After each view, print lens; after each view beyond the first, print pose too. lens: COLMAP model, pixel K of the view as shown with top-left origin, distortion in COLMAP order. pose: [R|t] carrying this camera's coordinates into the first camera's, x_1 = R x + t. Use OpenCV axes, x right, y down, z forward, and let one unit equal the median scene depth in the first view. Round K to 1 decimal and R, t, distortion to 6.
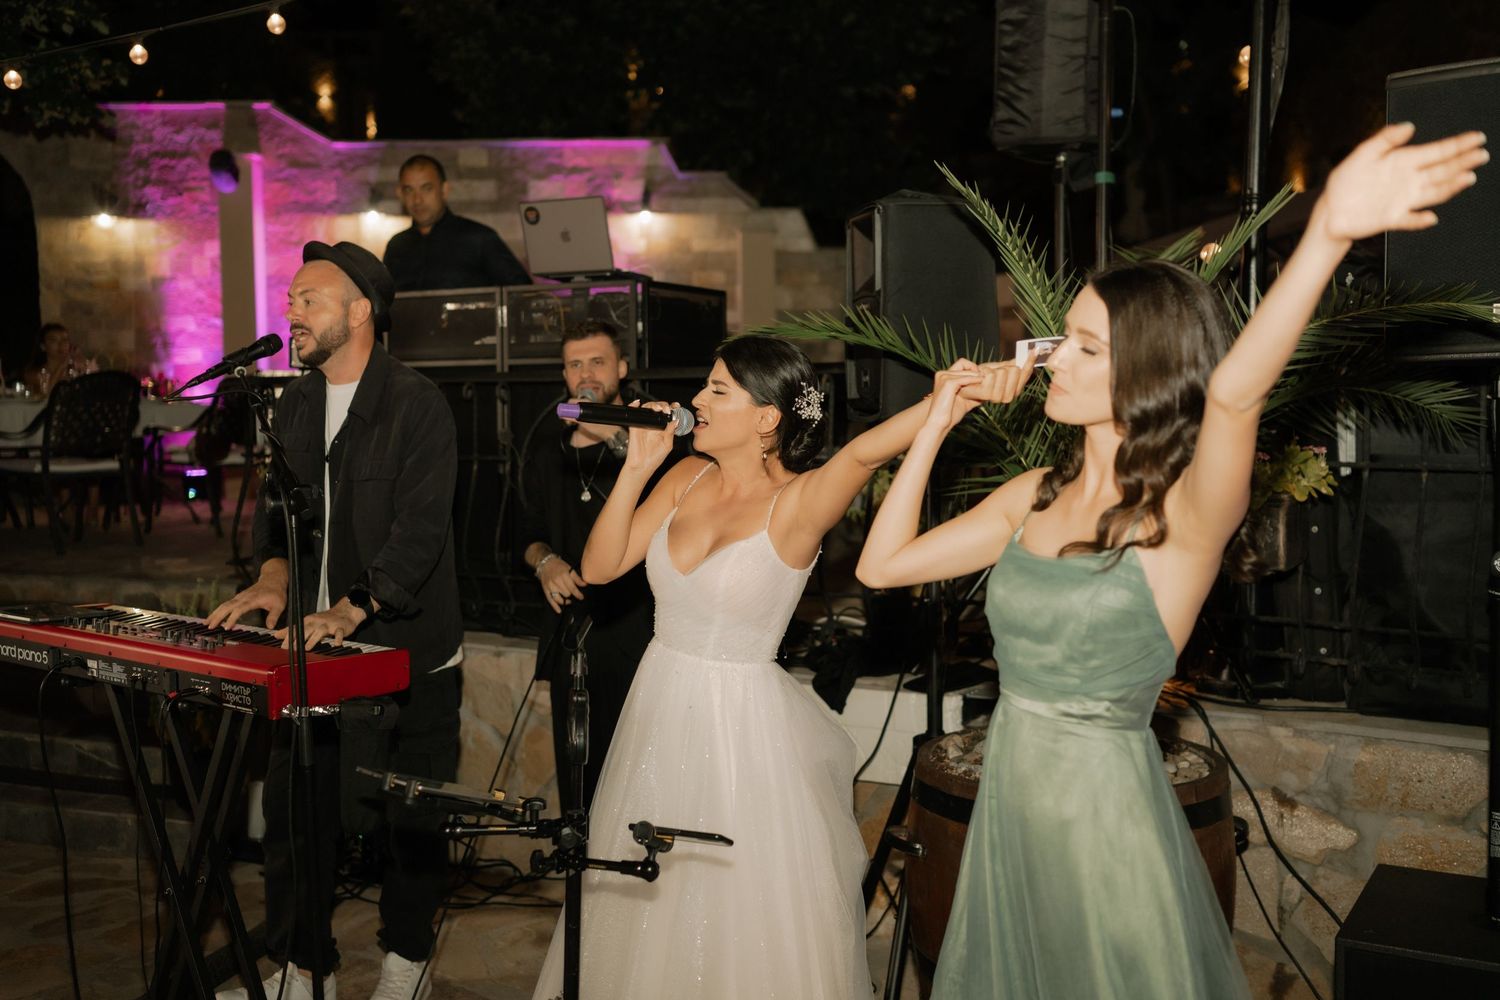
lens RADIAL K [[1515.6, 0, 751.4], [0, 1515.6, 513.1], [0, 0, 1]] dist [0.000474, 0.007811]
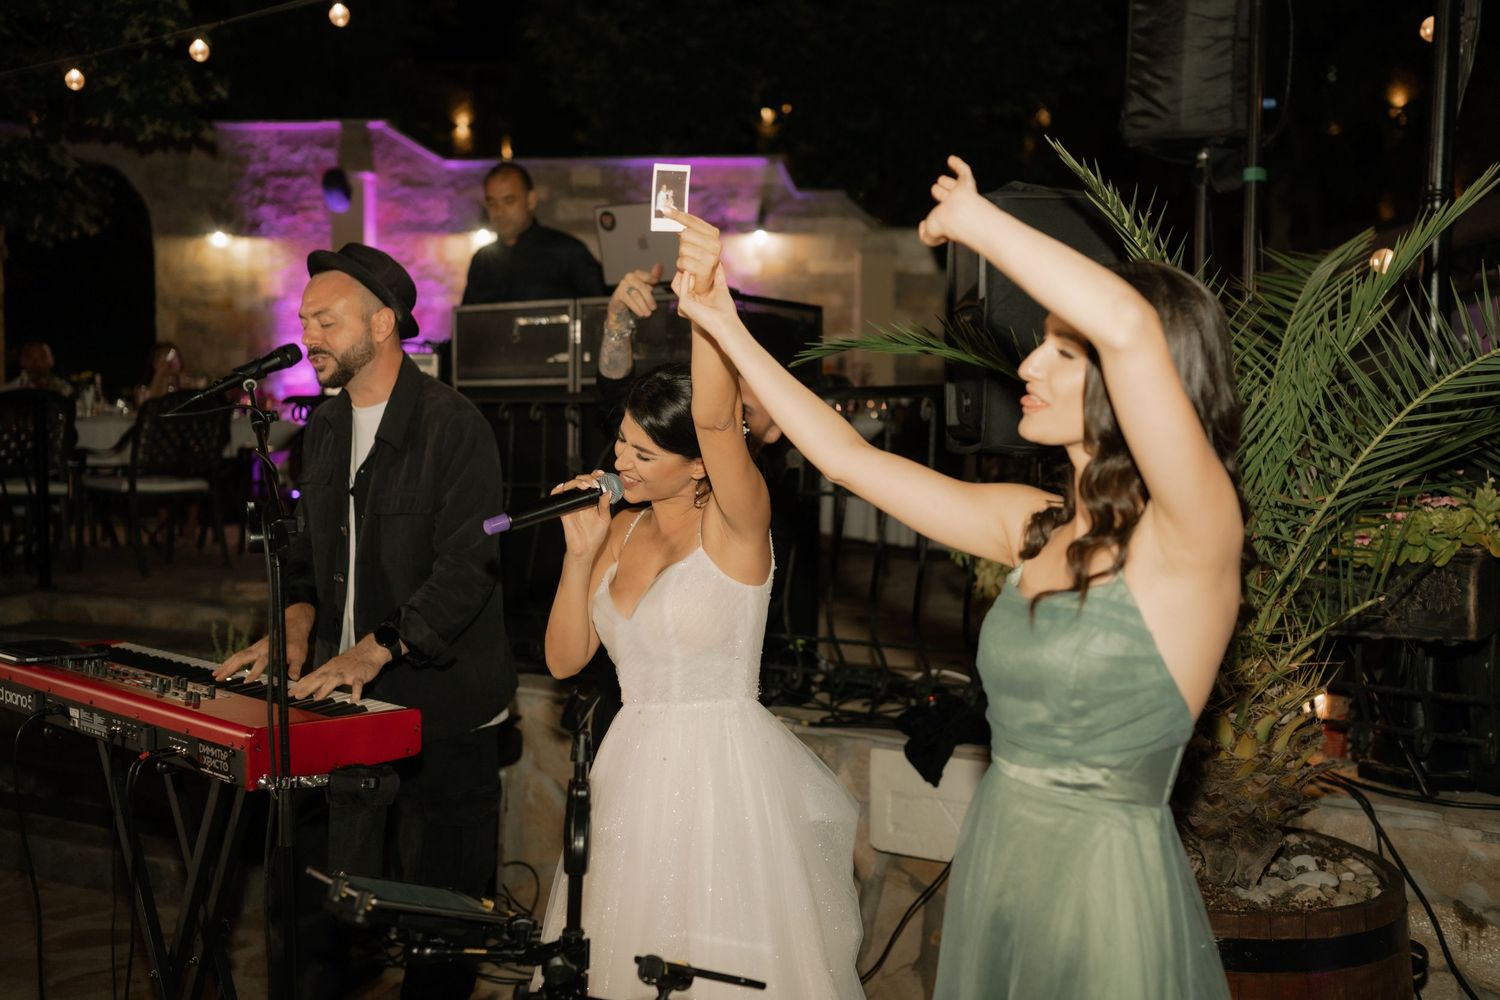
lens RADIAL K [[1487.1, 0, 750.0], [0, 1487.1, 500.0], [0, 0, 1]] dist [0.007534, -0.008740]
pose [[0.995748, 0.018247, -0.090290, 0.025403], [-0.020642, 0.999458, -0.025661, -0.007896], [0.089773, 0.027416, 0.995585, 0.127734]]
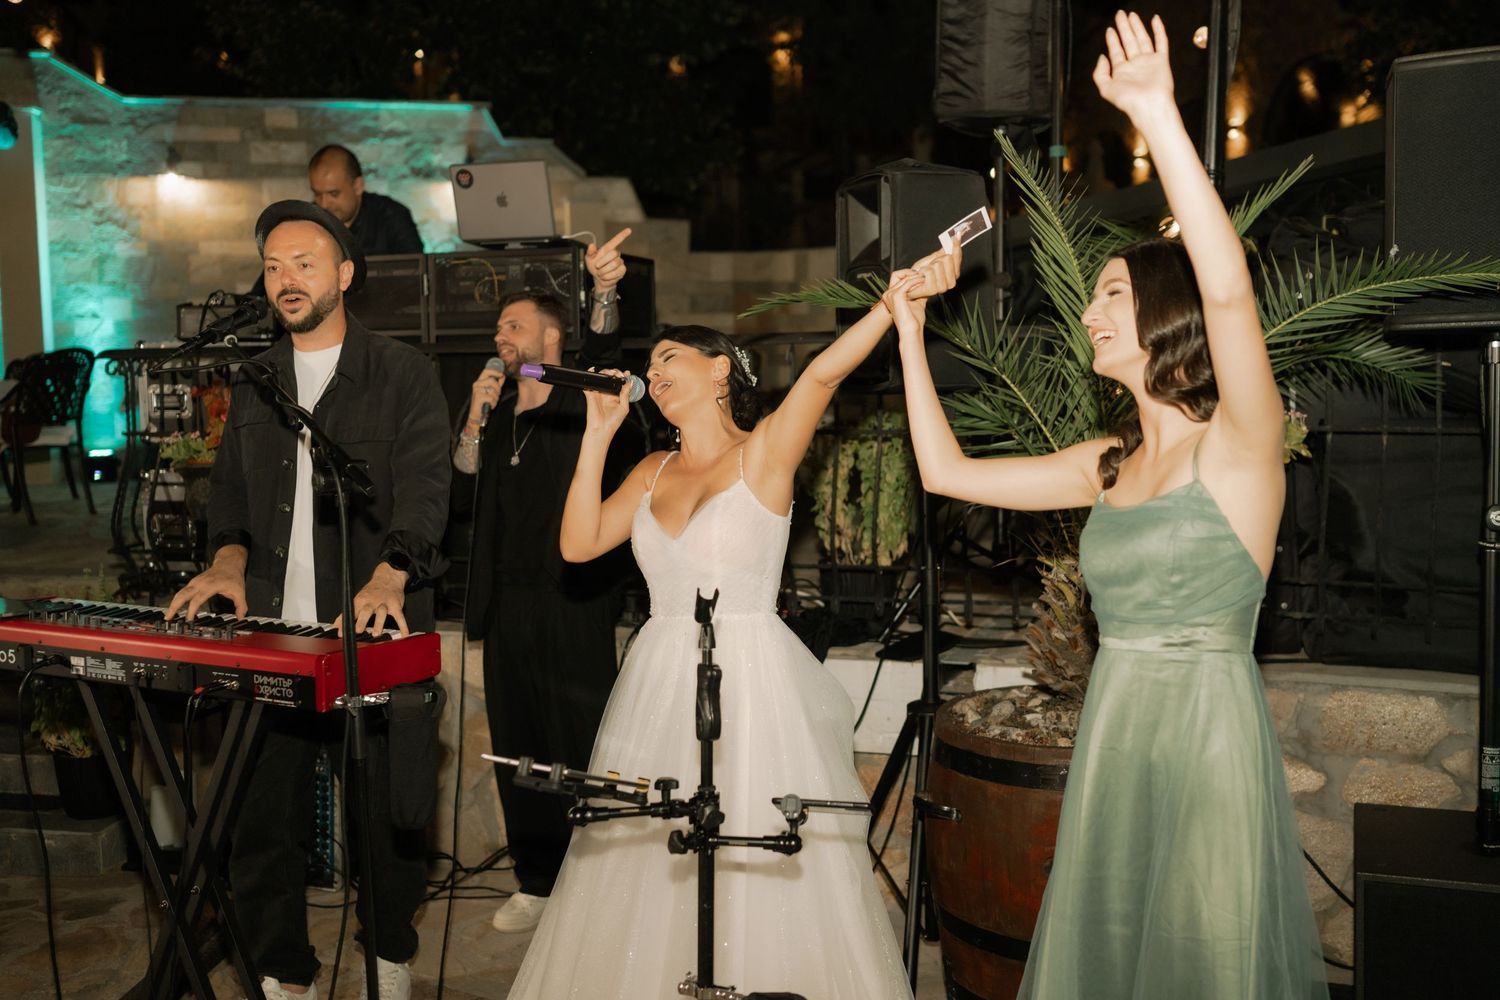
lens RADIAL K [[1531.8, 0, 753.2], [0, 1531.8, 514.6], [0, 0, 1]] dist [0.003441, 0.000001]
pose [[0.983355, -0.020968, 0.180479, -0.151725], [0.018232, 0.999693, 0.016805, 0.002416], [-0.180775, -0.013235, 0.983435, 0.015846]]
